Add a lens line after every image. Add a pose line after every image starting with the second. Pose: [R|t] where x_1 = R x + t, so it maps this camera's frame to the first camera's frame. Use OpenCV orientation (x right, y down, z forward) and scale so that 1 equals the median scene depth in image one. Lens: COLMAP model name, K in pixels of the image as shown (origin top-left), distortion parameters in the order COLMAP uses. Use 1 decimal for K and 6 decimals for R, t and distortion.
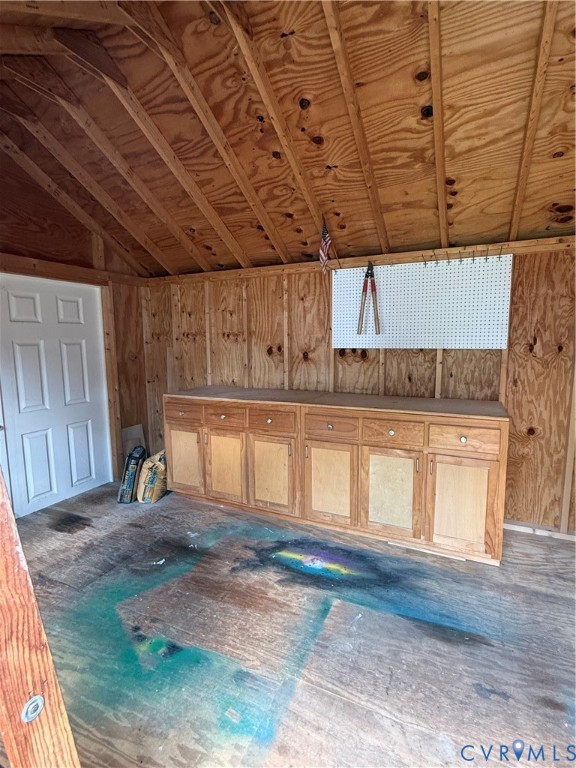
lens RADIAL K [[381.9, 0, 291.1], [0, 381.9, 384.6], [0, 0, 1]] dist [0.003464, -0.000990]
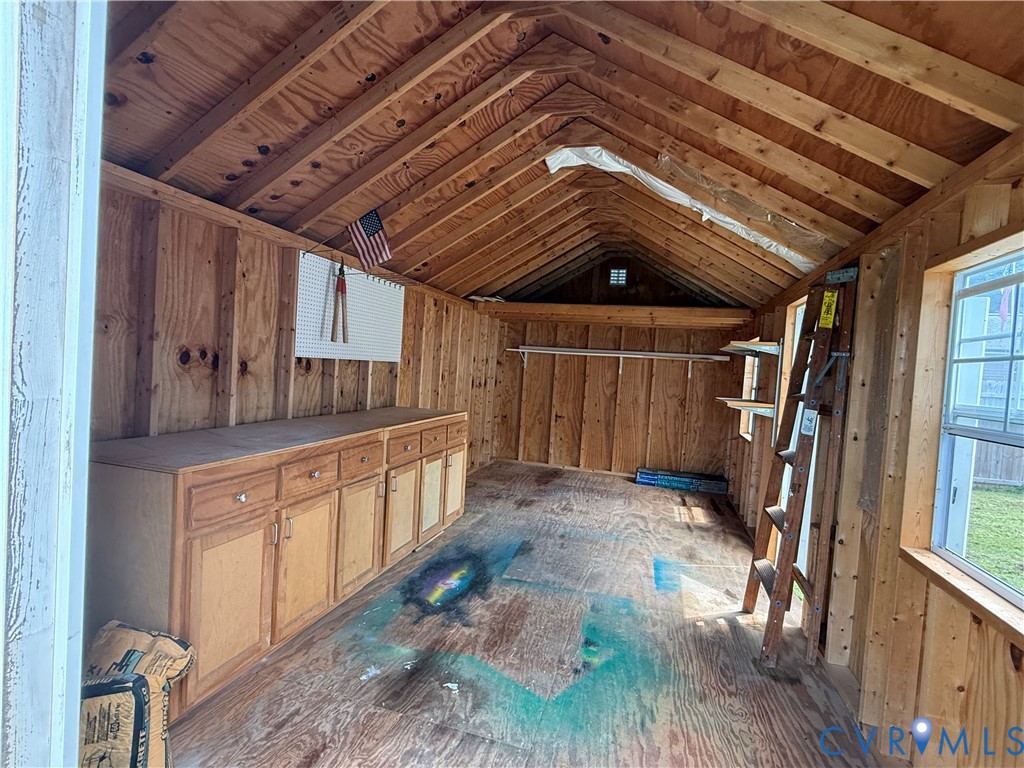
lens RADIAL K [[509.2, 0, 514.2], [0, 509.2, 384.3], [0, 0, 1]] dist [0.003464, -0.000990]
pose [[-0.171136, -0.036565, 0.984569, -1.176374], [0.057144, 0.997260, 0.046969, -0.085067], [-0.983589, 0.064300, -0.168578, 0.989982]]
